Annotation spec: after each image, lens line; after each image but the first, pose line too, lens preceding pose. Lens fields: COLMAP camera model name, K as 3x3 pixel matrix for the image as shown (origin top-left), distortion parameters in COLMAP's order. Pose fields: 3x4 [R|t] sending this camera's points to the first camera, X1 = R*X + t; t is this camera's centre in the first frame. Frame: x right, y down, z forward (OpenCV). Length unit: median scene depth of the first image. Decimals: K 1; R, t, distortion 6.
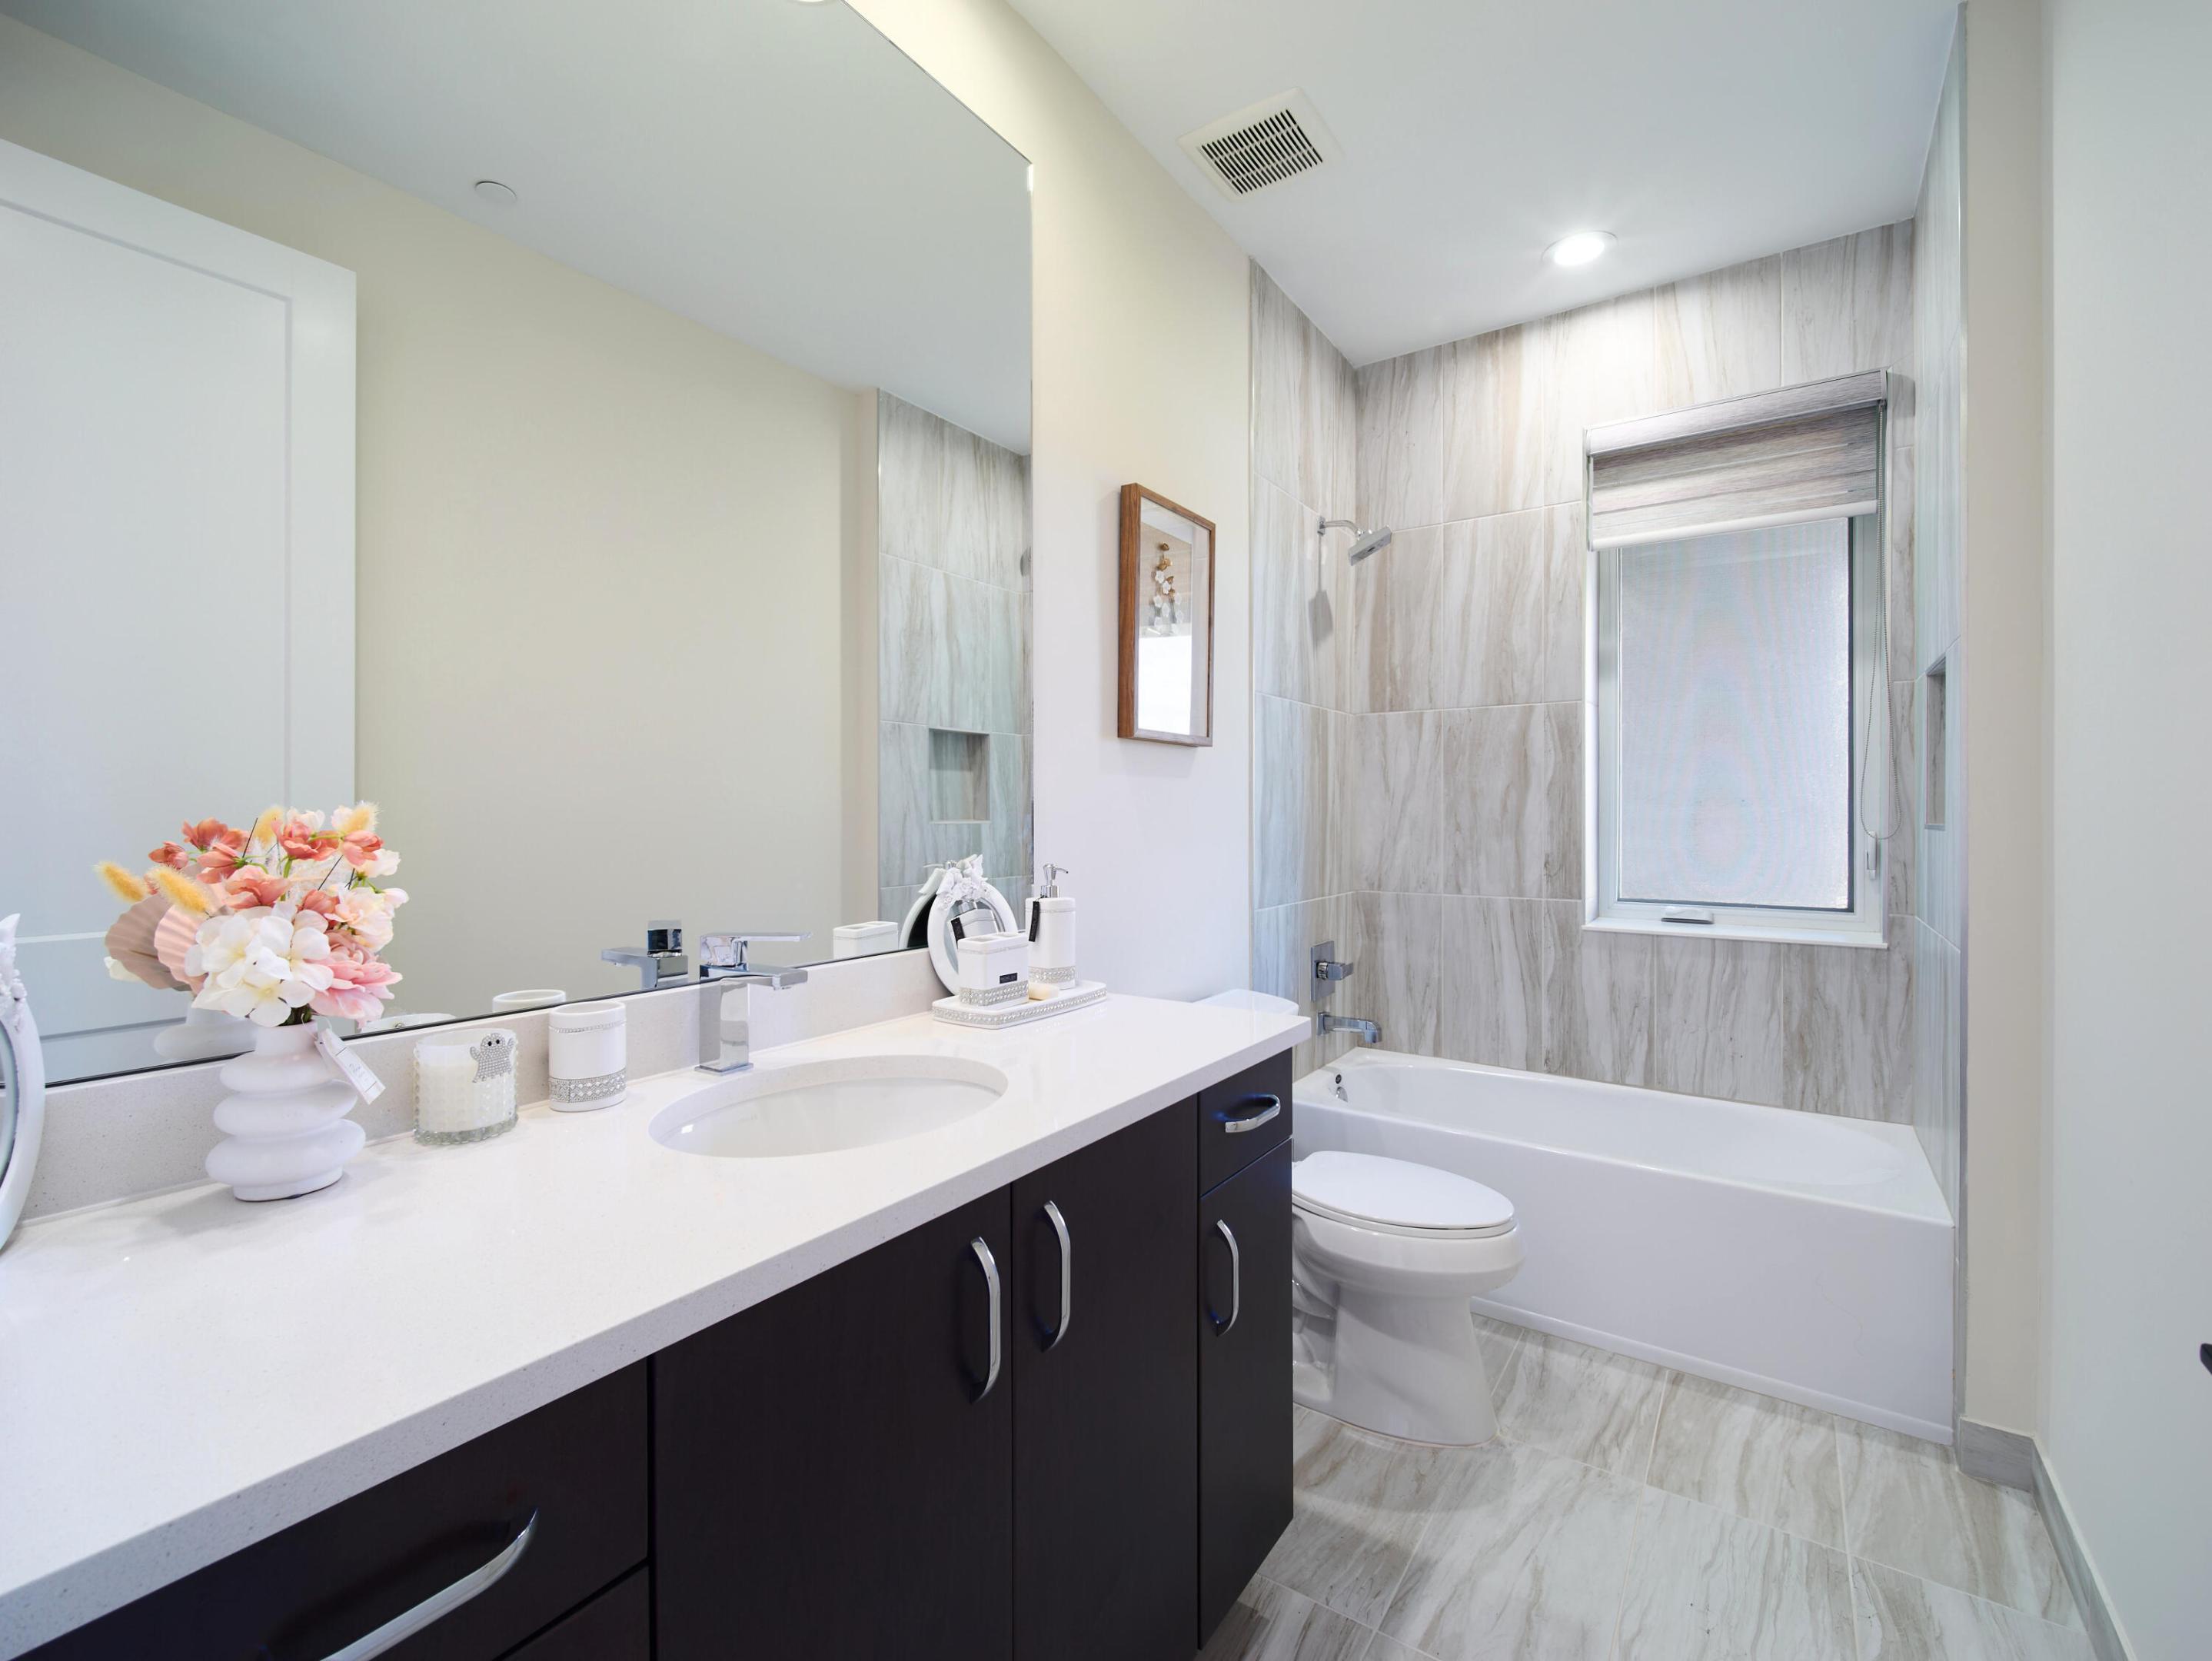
lens RADIAL K [[983.0, 0, 1109.3], [0, 983.0, 827.9], [0, 0, 1]] dist [-0.013829, 0.001844]
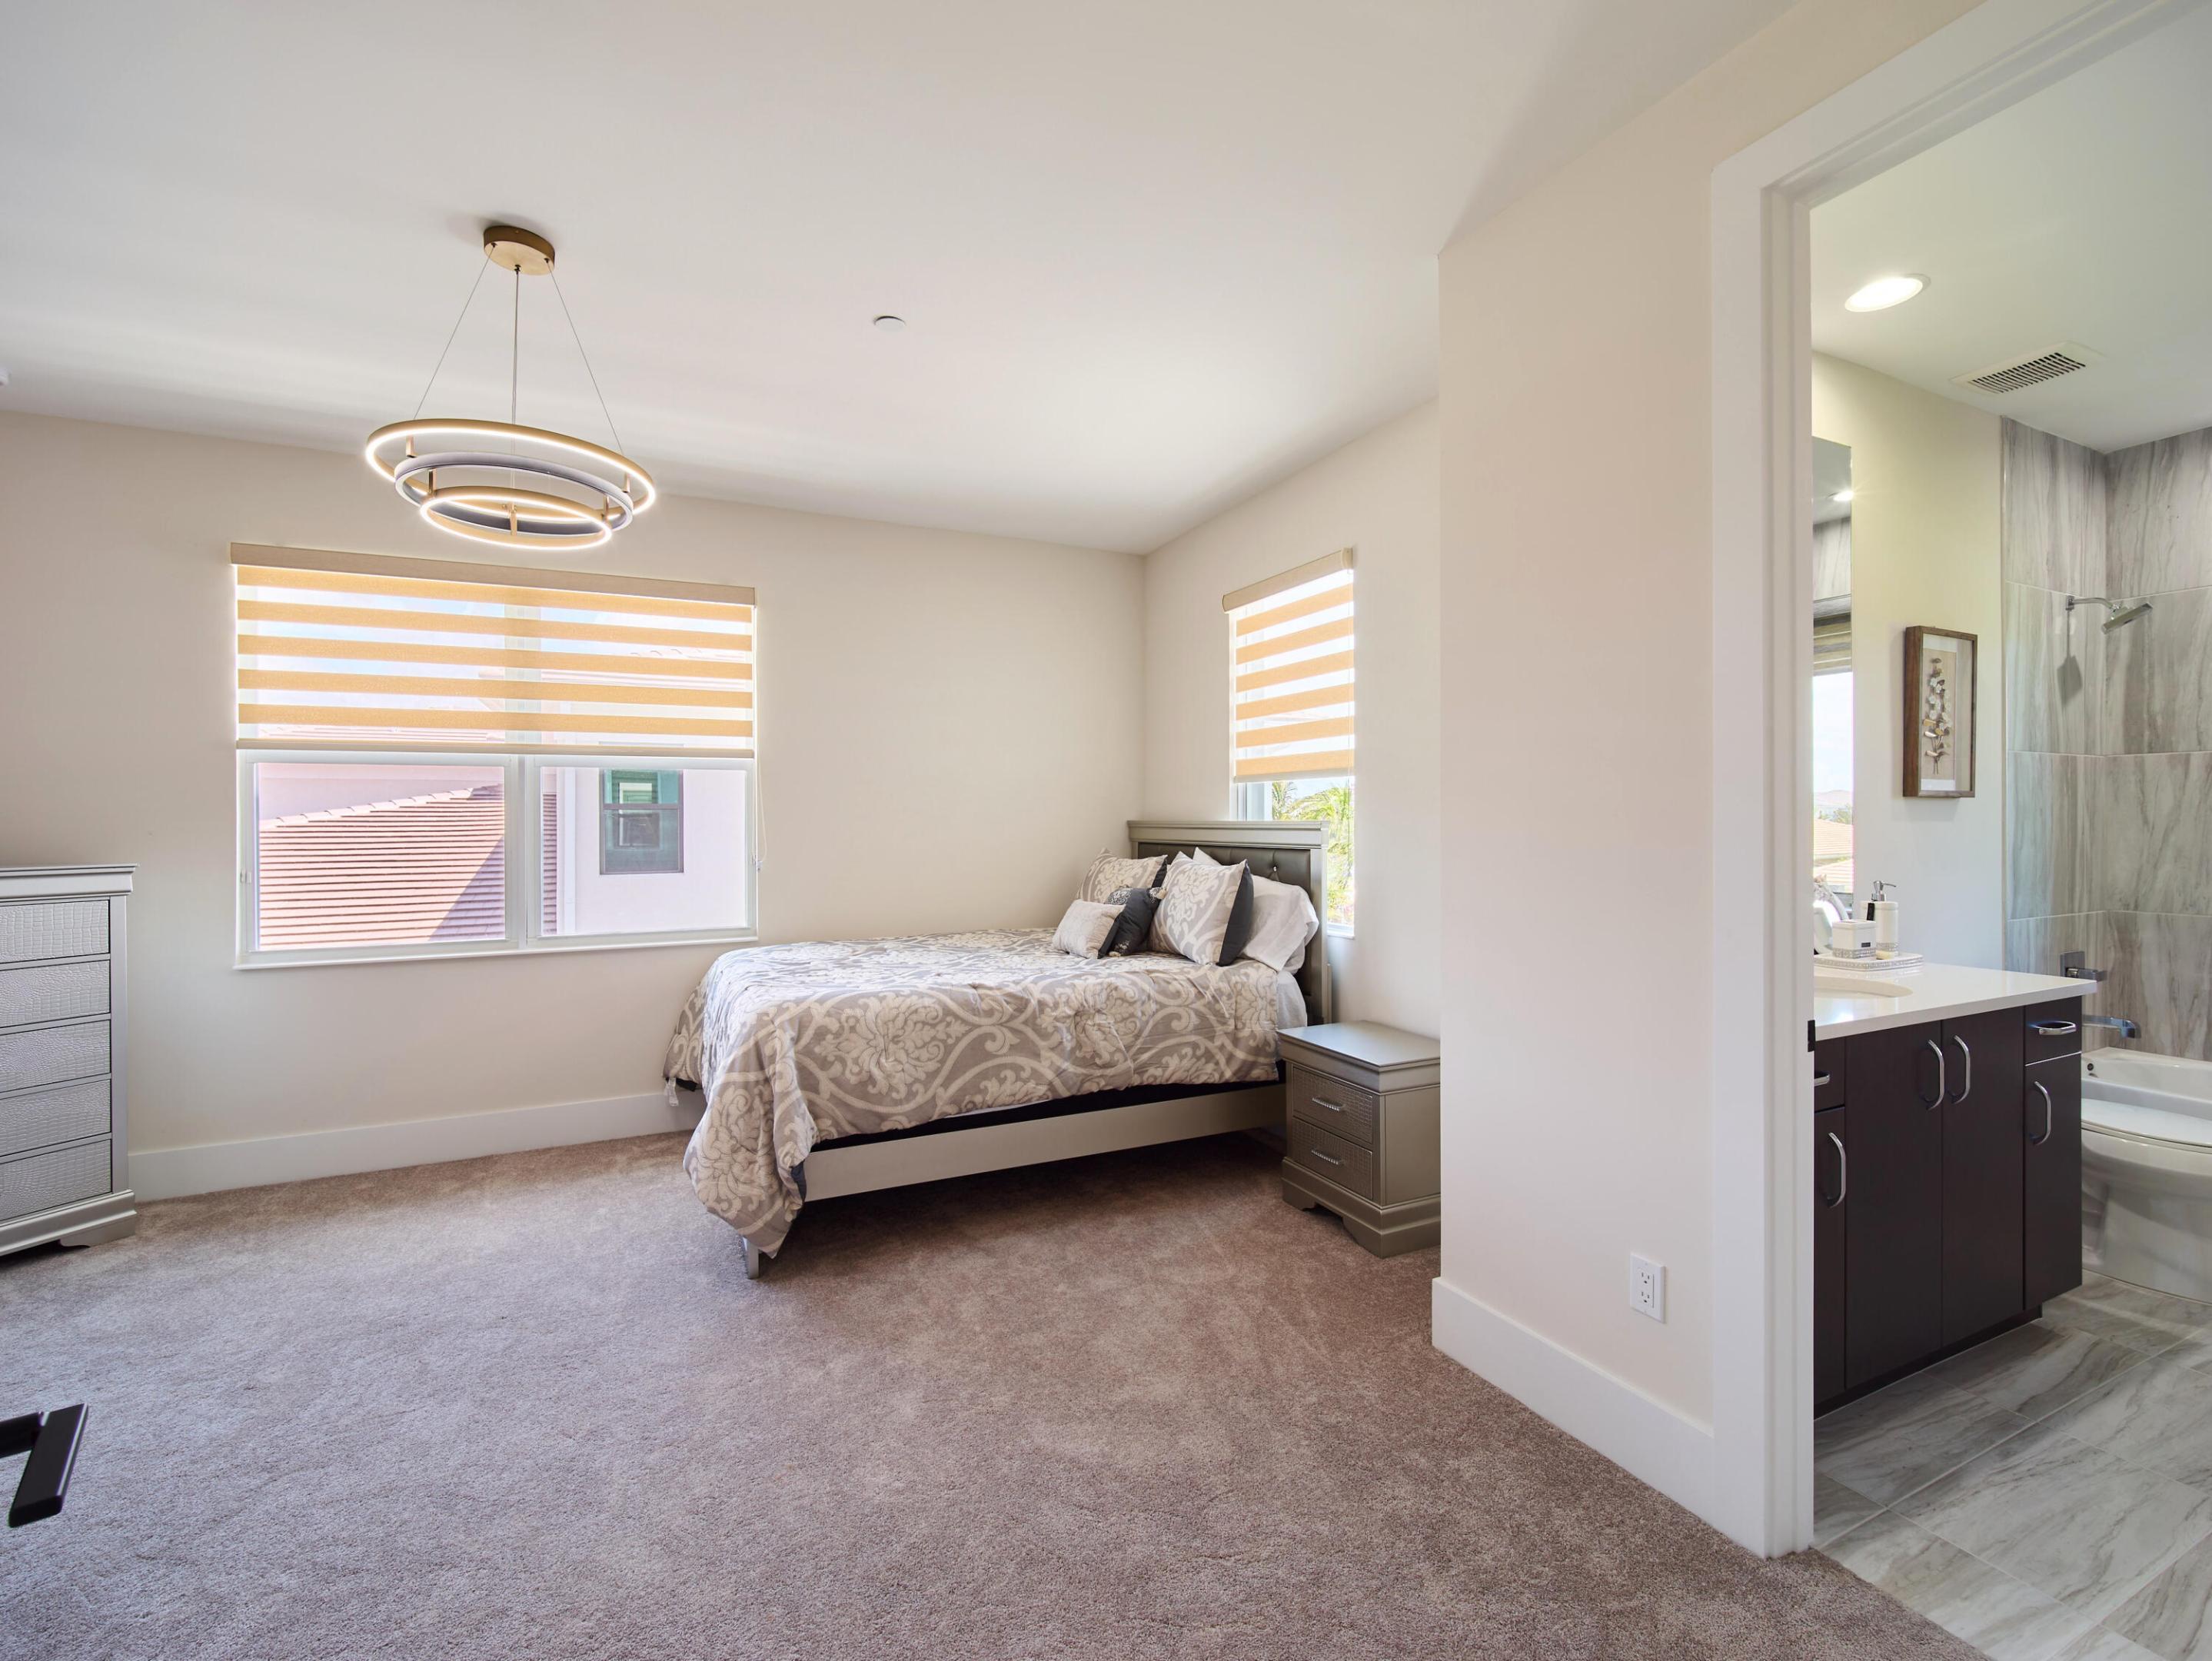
lens RADIAL K [[983.0, 0, 1105.6], [0, 983.0, 835.0], [0, 0, 1]] dist [-0.013829, 0.001844]
pose [[0.862989, -0.000886, -0.505222, -0.201614], [-0.002095, 0.999984, -0.005332, -0.016467], [0.505219, 0.005660, 0.862973, -0.615978]]
